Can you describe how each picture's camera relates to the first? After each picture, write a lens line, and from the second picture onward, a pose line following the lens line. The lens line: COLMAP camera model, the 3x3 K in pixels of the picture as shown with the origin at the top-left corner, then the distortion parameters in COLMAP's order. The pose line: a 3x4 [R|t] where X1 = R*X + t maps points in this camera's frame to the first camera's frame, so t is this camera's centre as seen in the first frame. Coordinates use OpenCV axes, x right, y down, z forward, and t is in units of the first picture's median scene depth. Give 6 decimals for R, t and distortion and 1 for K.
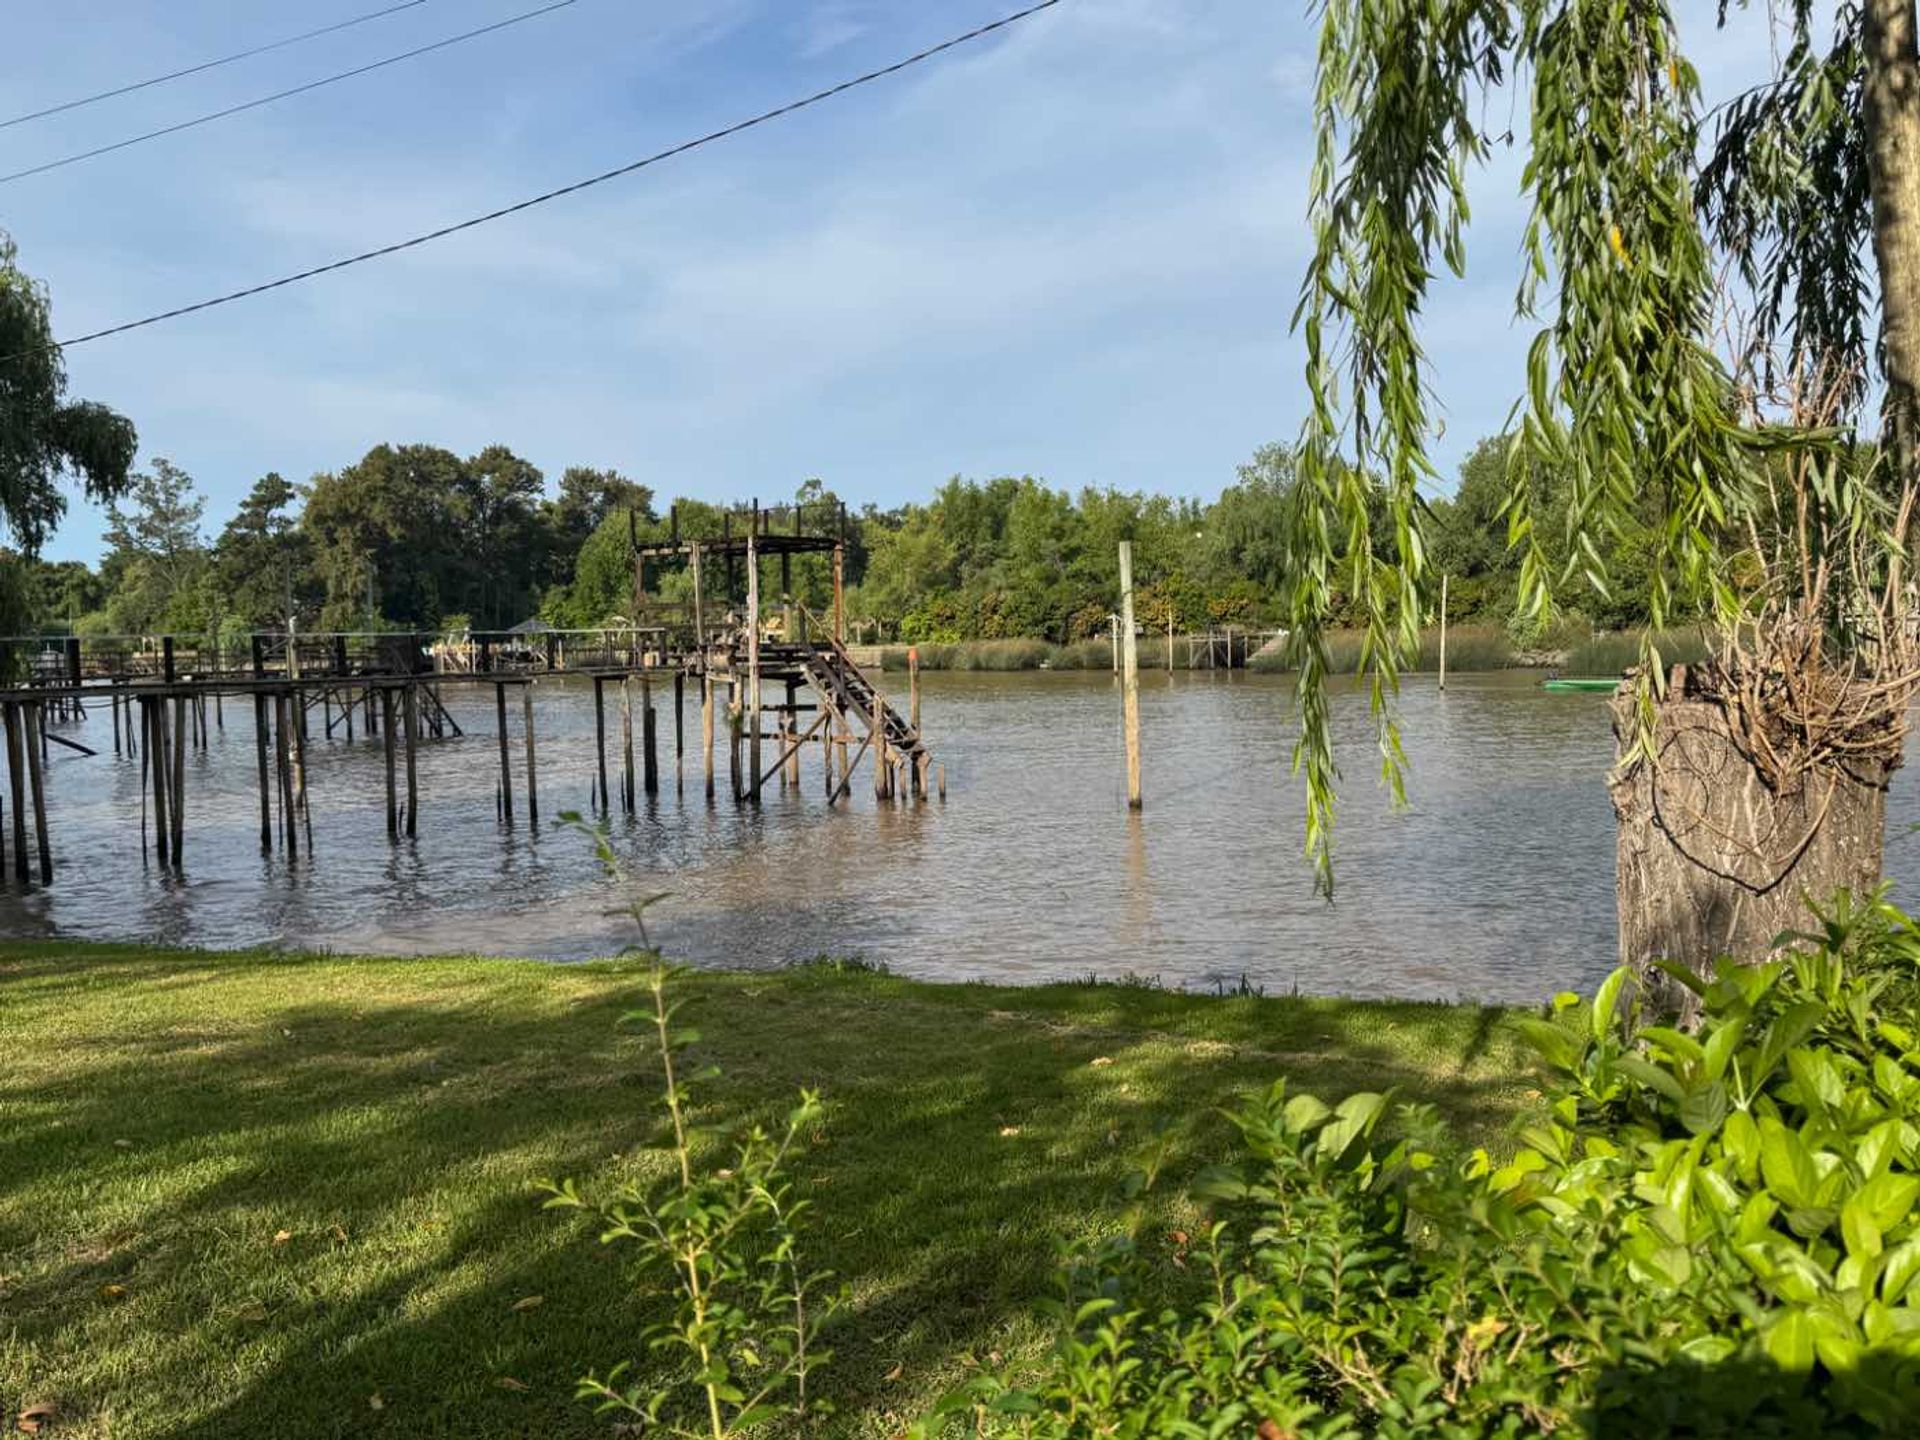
lens RADIAL K [[1592.6, 0, 969.9], [0, 1592.6, 731.2], [0, 0, 1]] dist [0.144116, -0.252454]
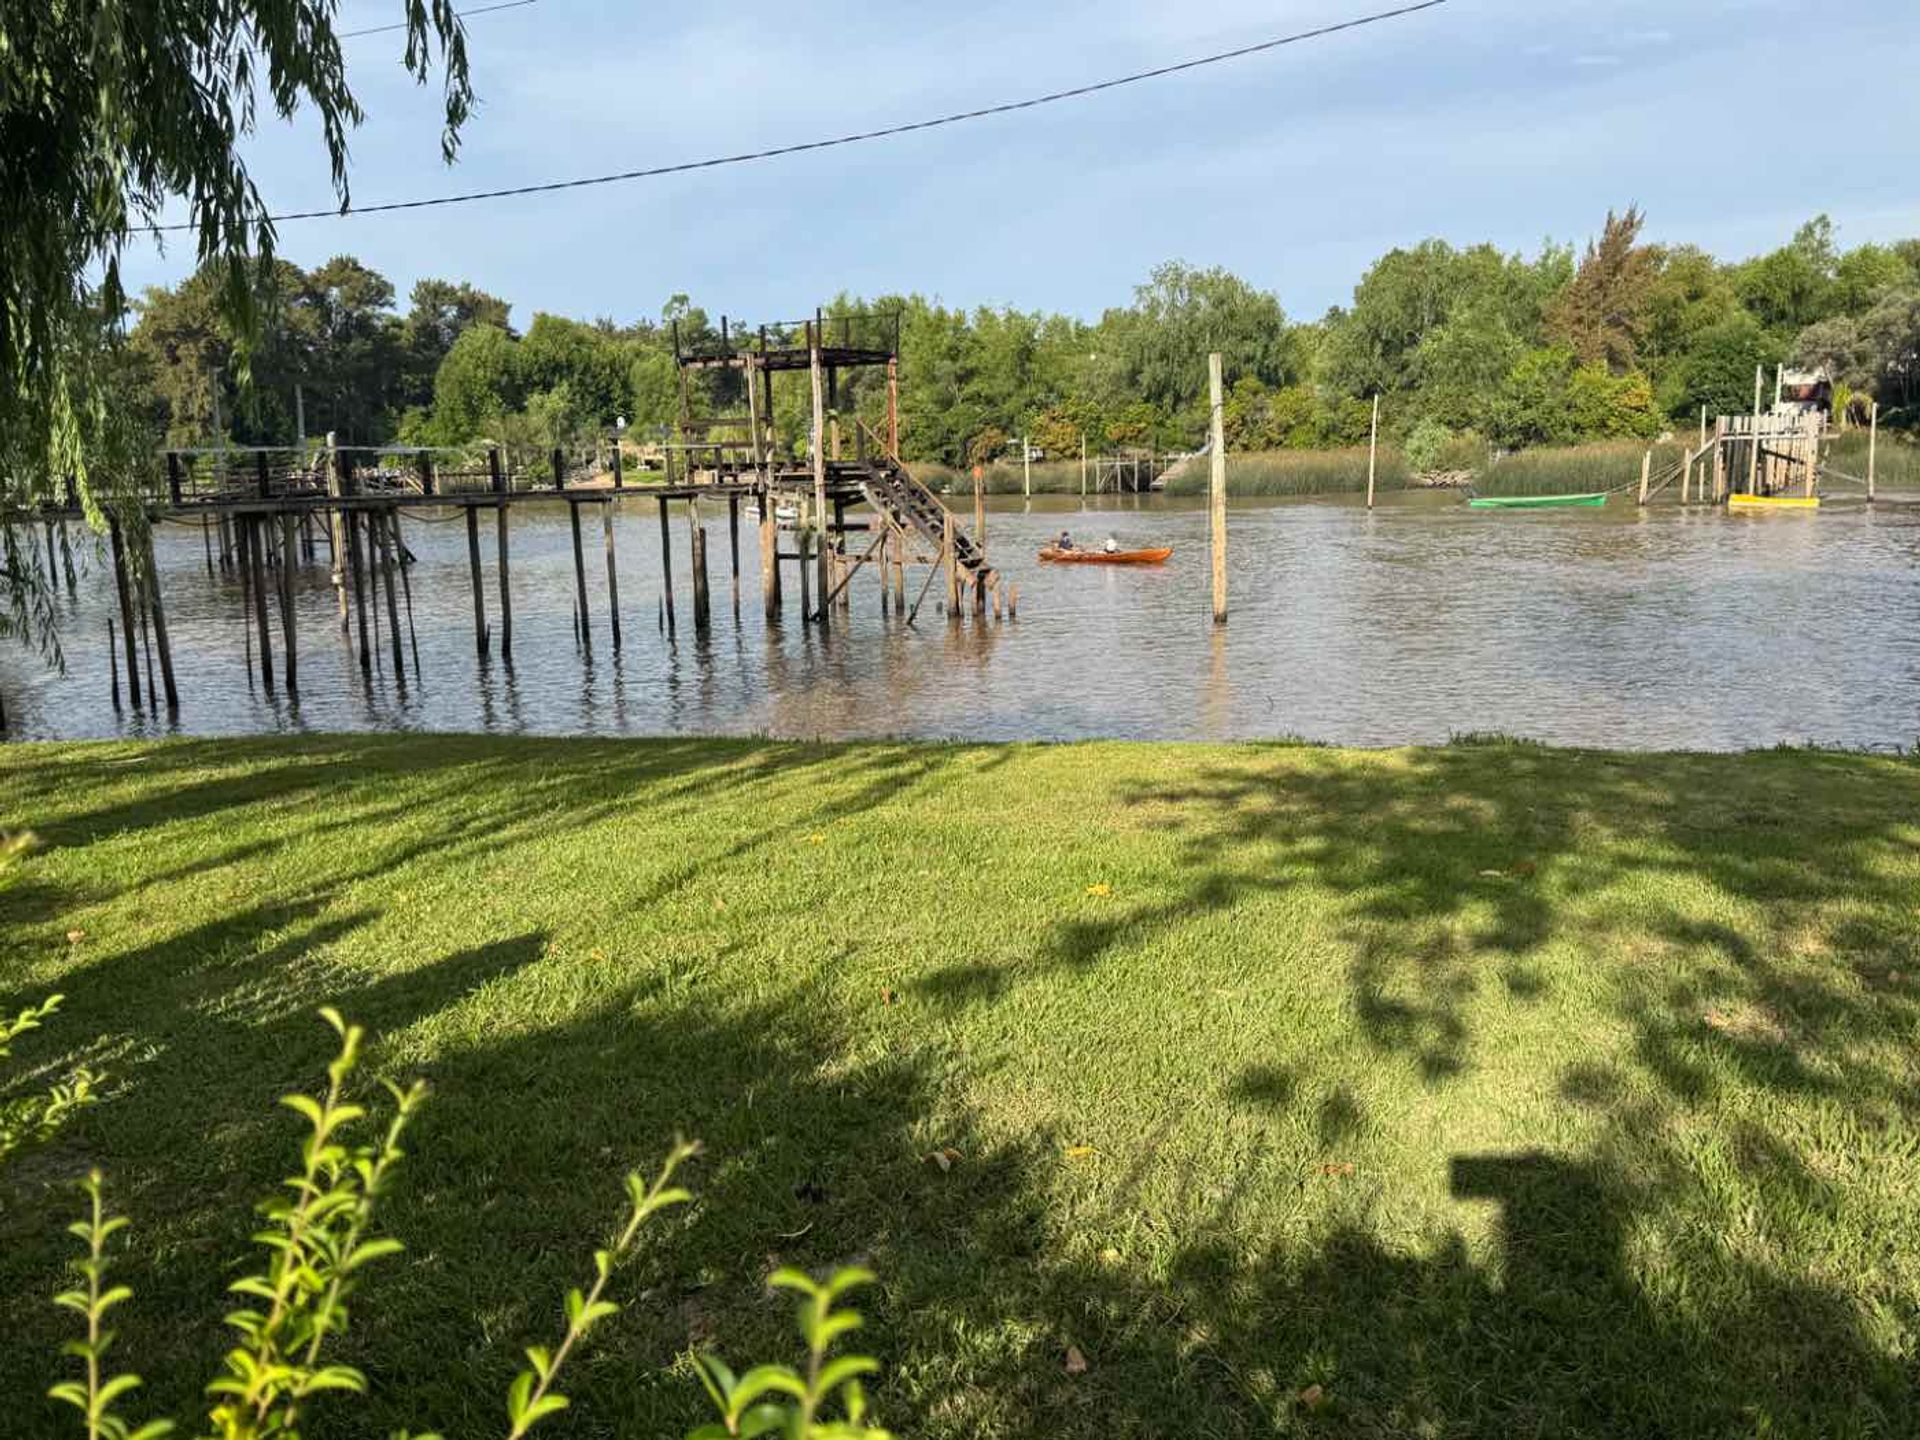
lens RADIAL K [[1592.6, 0, 958.2], [0, 1592.6, 725.1], [0, 0, 1]] dist [0.144116, -0.252454]
pose [[0.995300, -0.018676, 0.095021, -0.118139], [0.008831, 0.994642, 0.103000, 0.004914], [-0.096435, -0.101676, 0.990132, -0.005587]]
